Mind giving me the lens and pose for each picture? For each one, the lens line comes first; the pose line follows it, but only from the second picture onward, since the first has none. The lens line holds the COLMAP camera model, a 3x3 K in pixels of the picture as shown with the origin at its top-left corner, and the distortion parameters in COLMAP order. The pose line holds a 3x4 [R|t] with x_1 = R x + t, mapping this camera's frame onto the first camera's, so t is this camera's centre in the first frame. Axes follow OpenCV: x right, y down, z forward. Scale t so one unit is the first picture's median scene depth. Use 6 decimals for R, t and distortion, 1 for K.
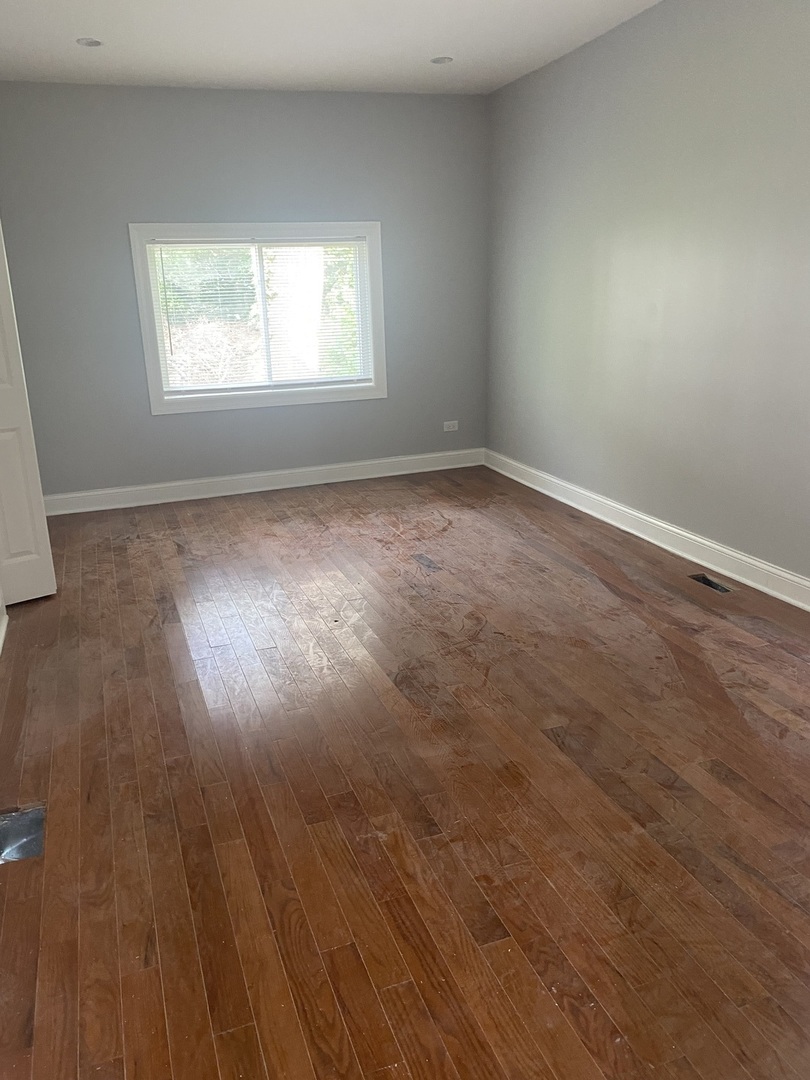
lens RADIAL K [[829.3, 0, 416.1], [0, 829.3, 549.4], [0, 0, 1]] dist [0.015012, -0.010432]
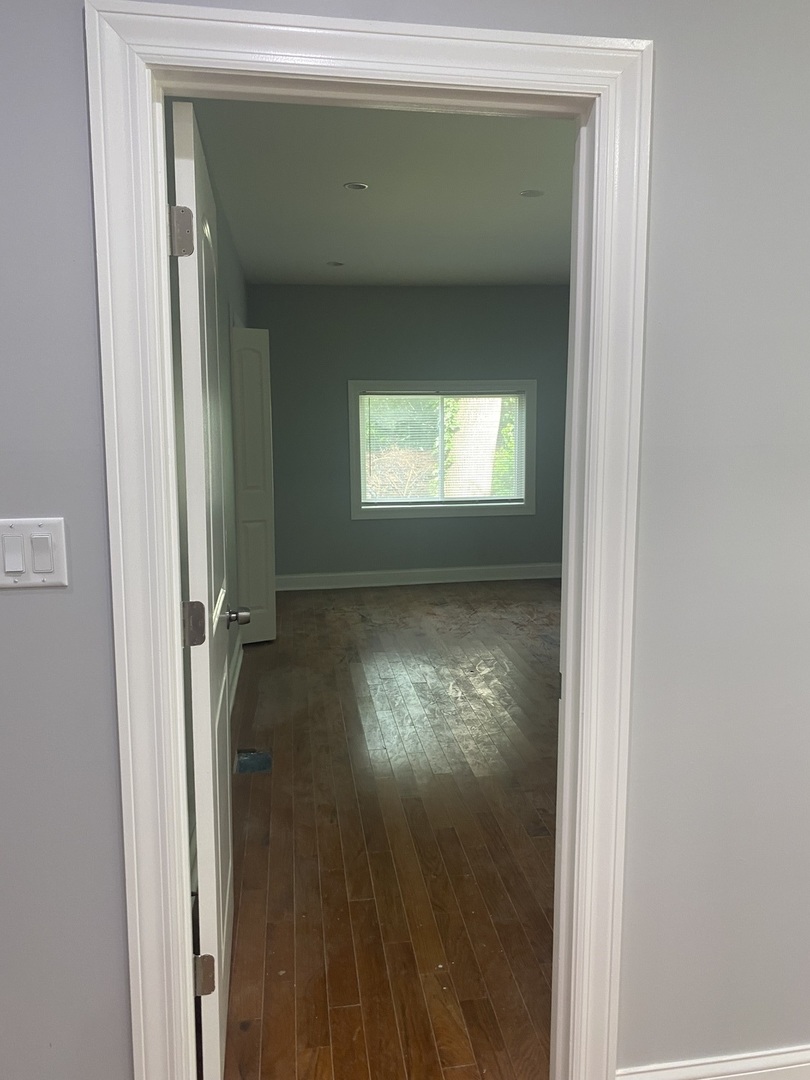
lens RADIAL K [[829.3, 0, 403.0], [0, 829.3, 537.5], [0, 0, 1]] dist [0.015012, -0.010432]
pose [[0.972976, 0.048864, -0.225678, 0.076235], [-0.084977, 0.984536, -0.153193, 0.077242], [0.214702, 0.168230, 0.962082, -0.308811]]
